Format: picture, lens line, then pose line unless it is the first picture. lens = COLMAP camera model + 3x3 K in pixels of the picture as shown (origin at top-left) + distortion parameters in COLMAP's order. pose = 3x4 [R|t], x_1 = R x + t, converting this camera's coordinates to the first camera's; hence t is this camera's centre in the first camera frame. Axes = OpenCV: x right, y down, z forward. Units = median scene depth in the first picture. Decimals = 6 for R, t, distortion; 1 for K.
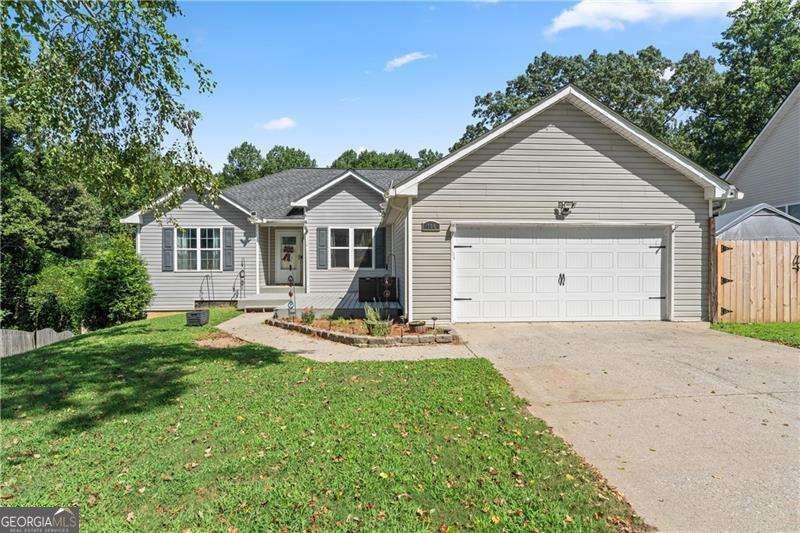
lens RADIAL K [[418.9, 0, 399.7], [0, 418.9, 261.1], [0, 0, 1]] dist [-0.007160, 0.002441]
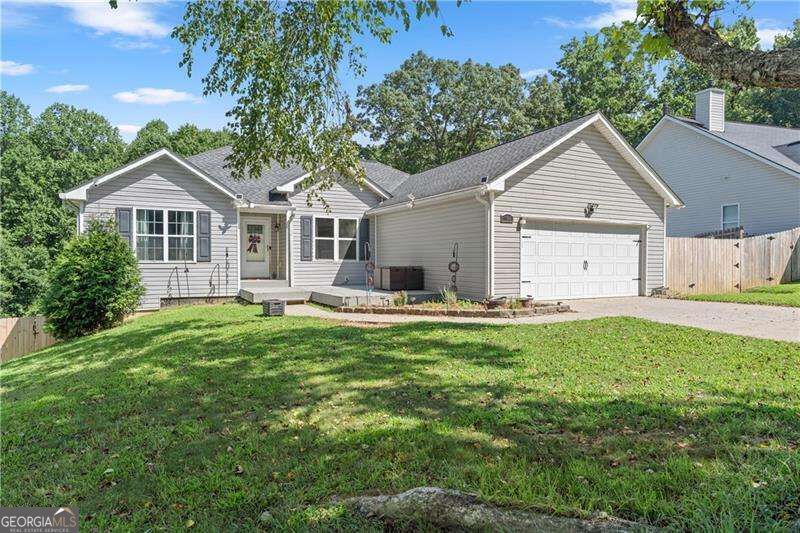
lens RADIAL K [[469.9, 0, 399.5], [0, 469.9, 269.5], [0, 0, 1]] dist [0.001721, 0.000780]
pose [[0.911387, -0.003299, 0.411538, -0.439019], [-0.002459, 0.999906, 0.013460, 0.024408], [-0.411544, -0.013279, 0.911293, -0.036395]]
